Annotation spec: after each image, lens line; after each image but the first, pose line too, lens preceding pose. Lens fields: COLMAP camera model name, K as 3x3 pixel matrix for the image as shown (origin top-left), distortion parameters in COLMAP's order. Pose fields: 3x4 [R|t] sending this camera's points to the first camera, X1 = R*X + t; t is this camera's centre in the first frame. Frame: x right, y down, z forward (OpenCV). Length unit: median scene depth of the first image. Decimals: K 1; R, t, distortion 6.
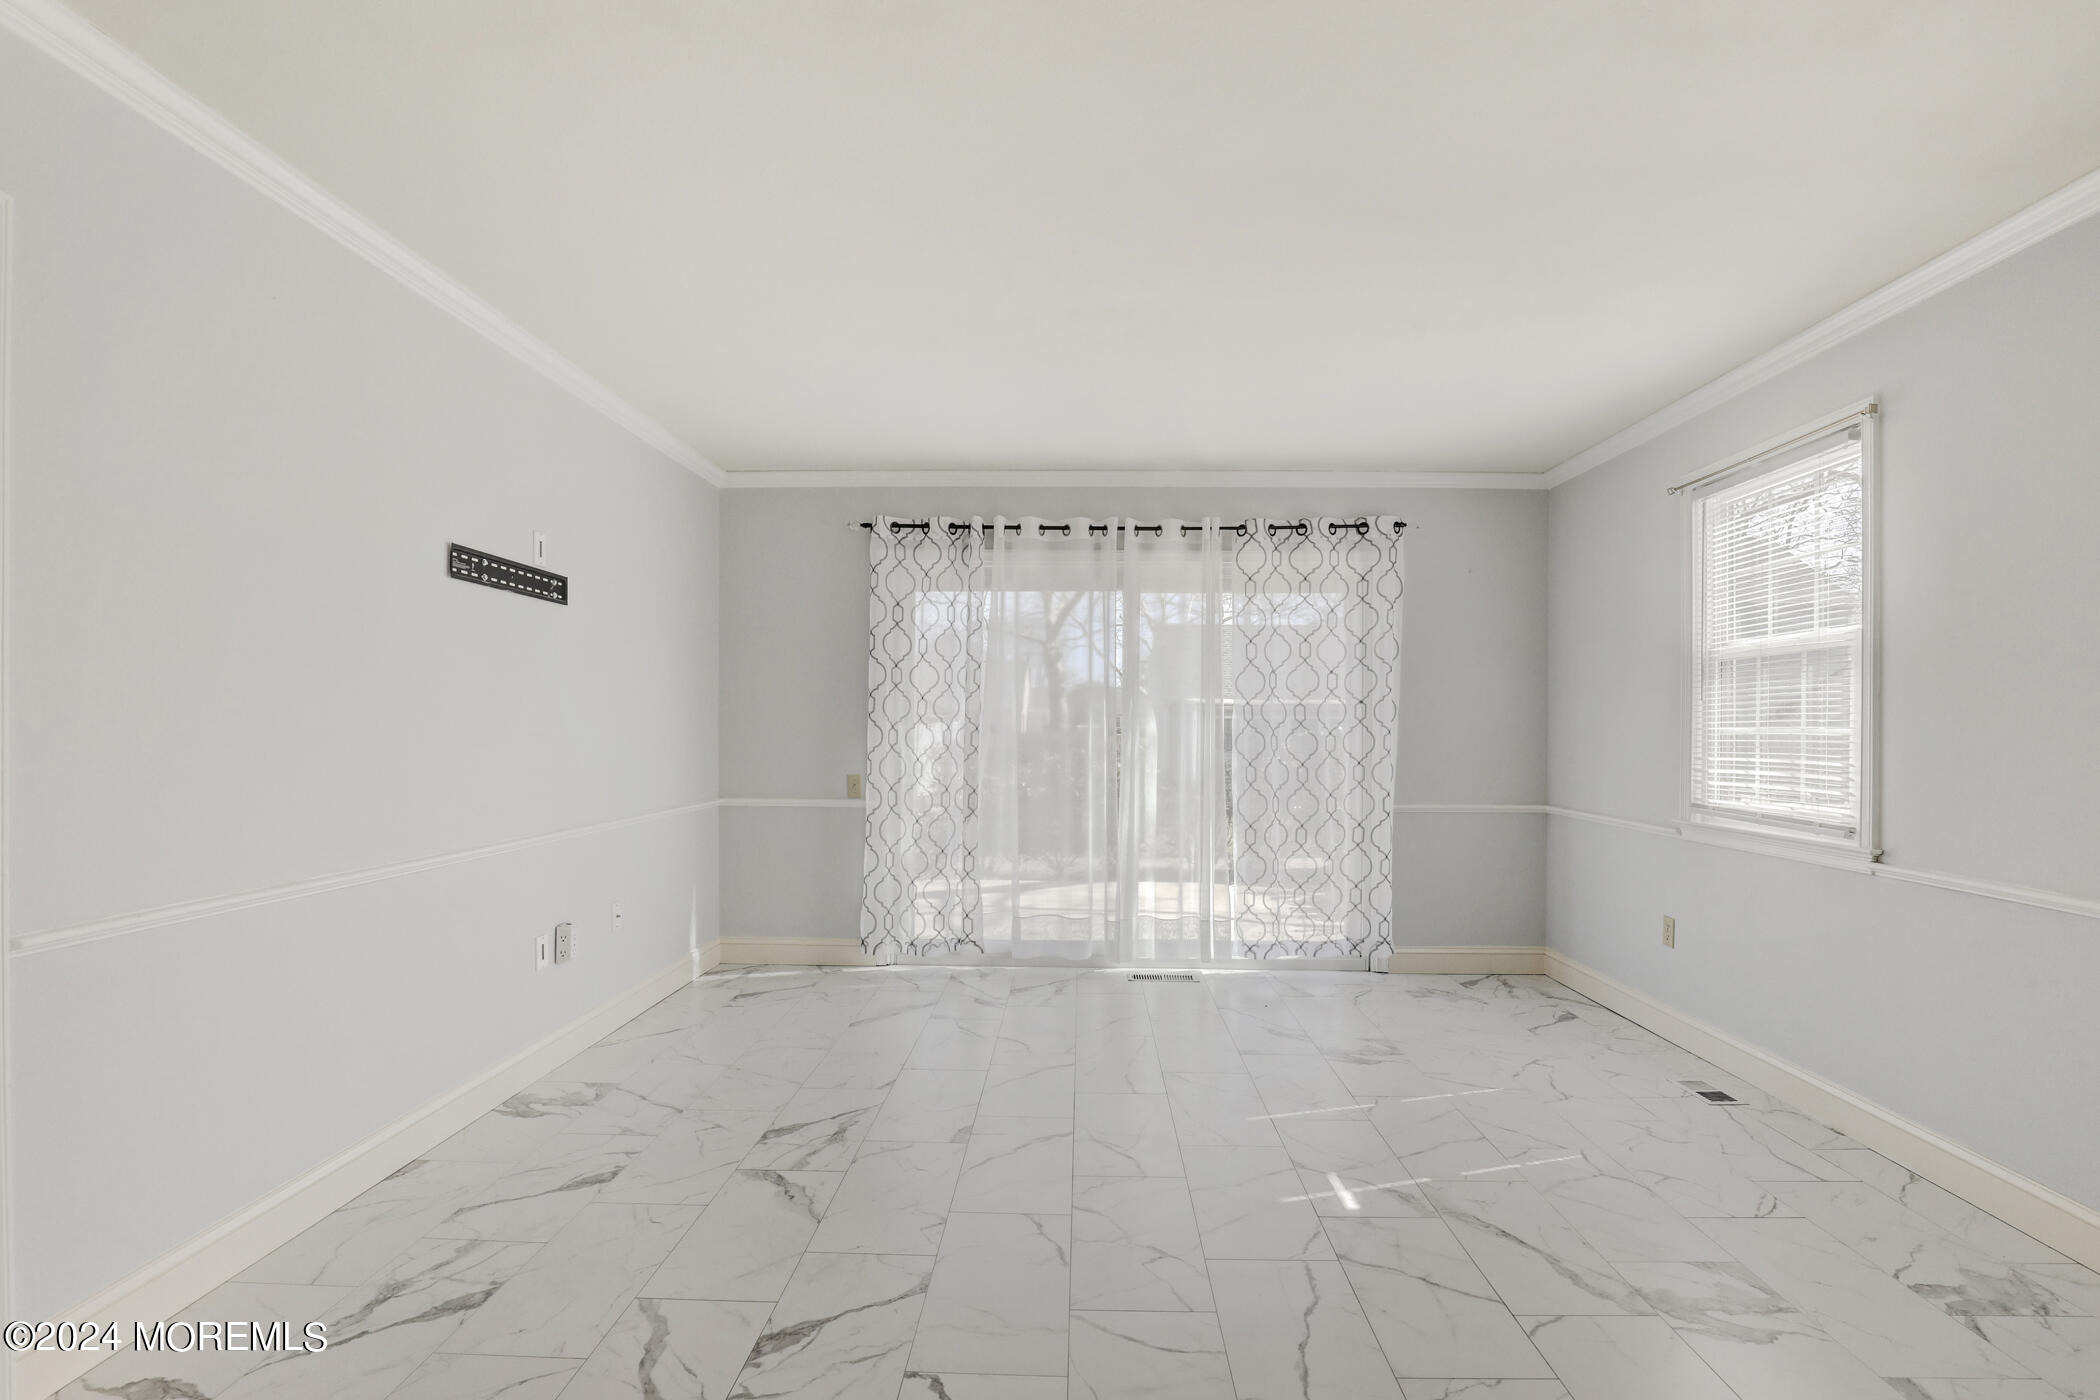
lens RADIAL K [[978.8, 0, 1061.6], [0, 978.8, 718.7], [0, 0, 1]] dist [-0.026018, 0.000609]
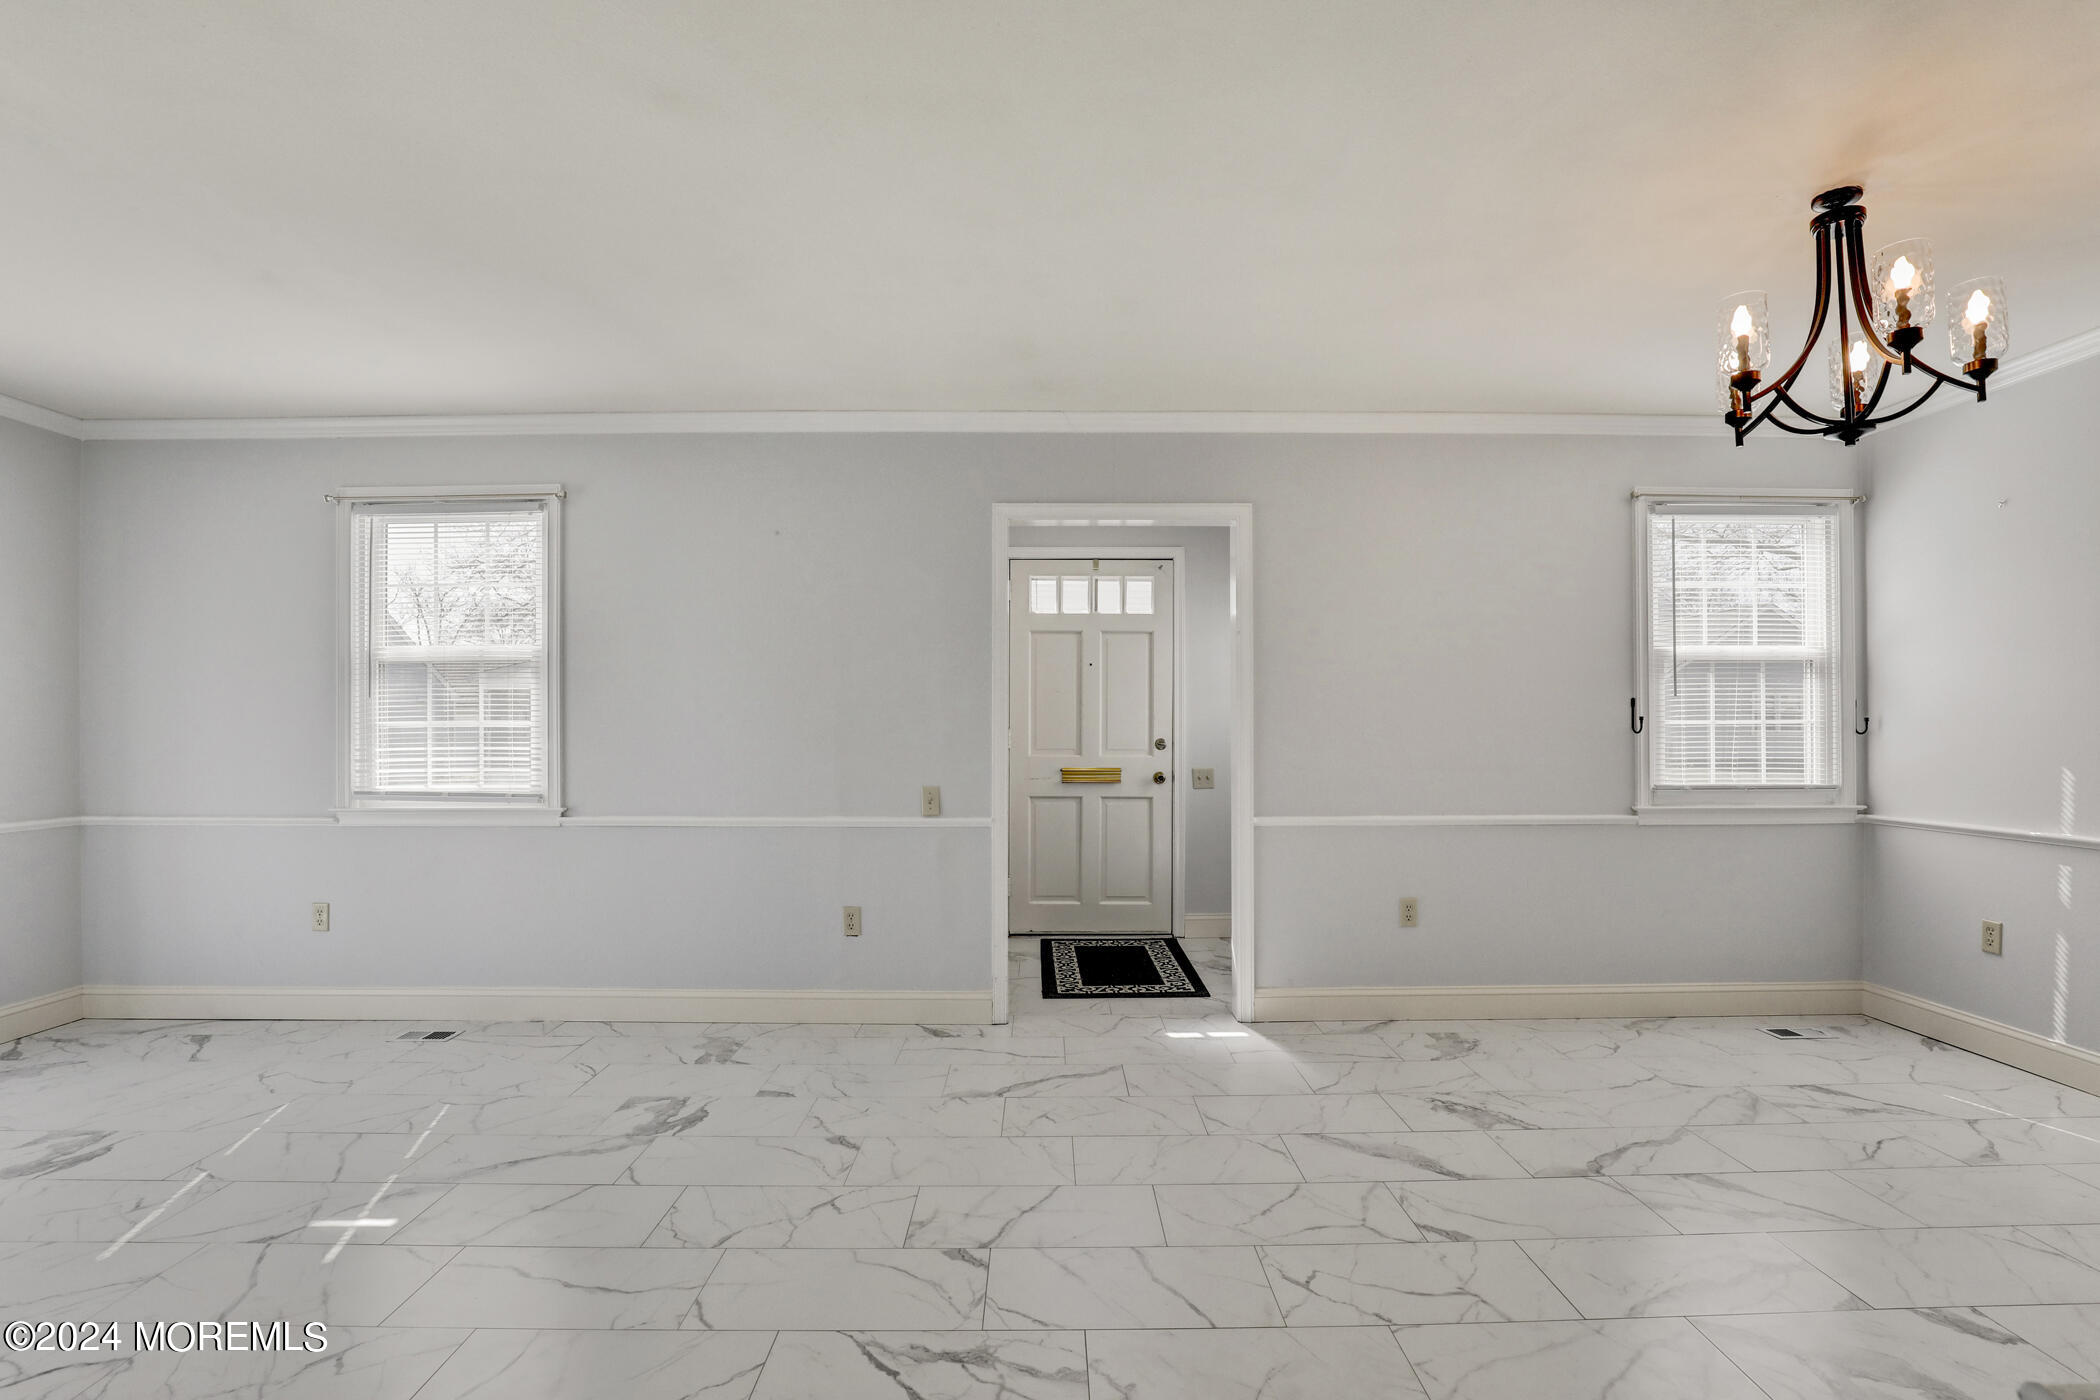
lens RADIAL K [[965.8, 0, 1053.2], [0, 965.8, 721.8], [0, 0, 1]] dist [-0.030217, 0.000454]
pose [[-0.035008, -0.006572, 0.999365, -0.548449], [-0.004779, 0.999968, 0.006409, -0.001917], [-0.999376, -0.004552, -0.035038, 0.316919]]
